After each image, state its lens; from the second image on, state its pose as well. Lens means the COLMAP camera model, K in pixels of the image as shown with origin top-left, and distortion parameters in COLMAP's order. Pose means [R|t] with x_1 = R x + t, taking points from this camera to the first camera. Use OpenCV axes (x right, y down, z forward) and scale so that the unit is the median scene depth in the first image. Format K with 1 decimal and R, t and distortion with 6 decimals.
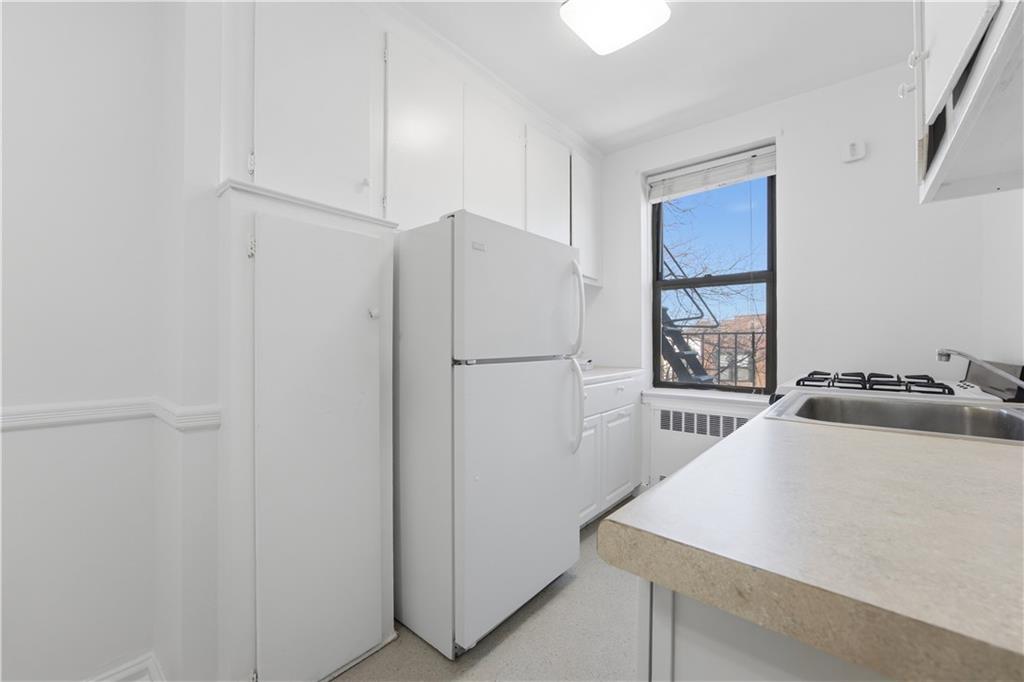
lens RADIAL K [[398.6, 0, 513.2], [0, 398.6, 338.4], [0, 0, 1]] dist [-0.000084, 0.000135]
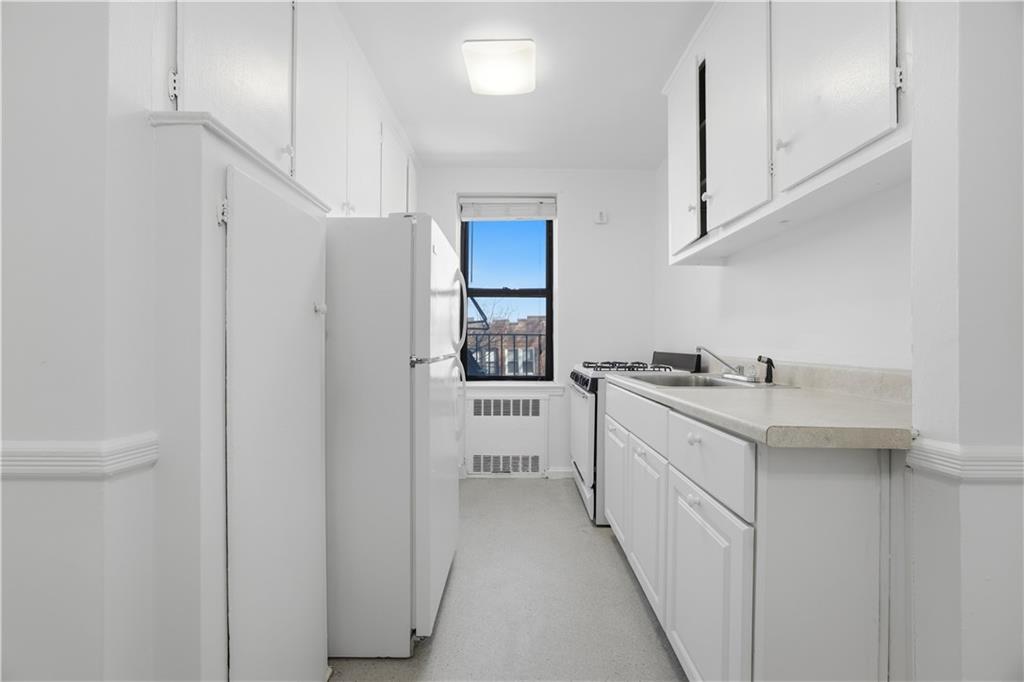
lens RADIAL K [[393.7, 0, 512.0], [0, 393.7, 341.0], [0, 0, 1]] dist [-0.012081, 0.000080]
pose [[0.768755, 0.001115, 0.639542, -0.312367], [-0.004272, 0.999985, 0.003391, 0.002588], [-0.639529, -0.005339, 0.768749, 0.043657]]
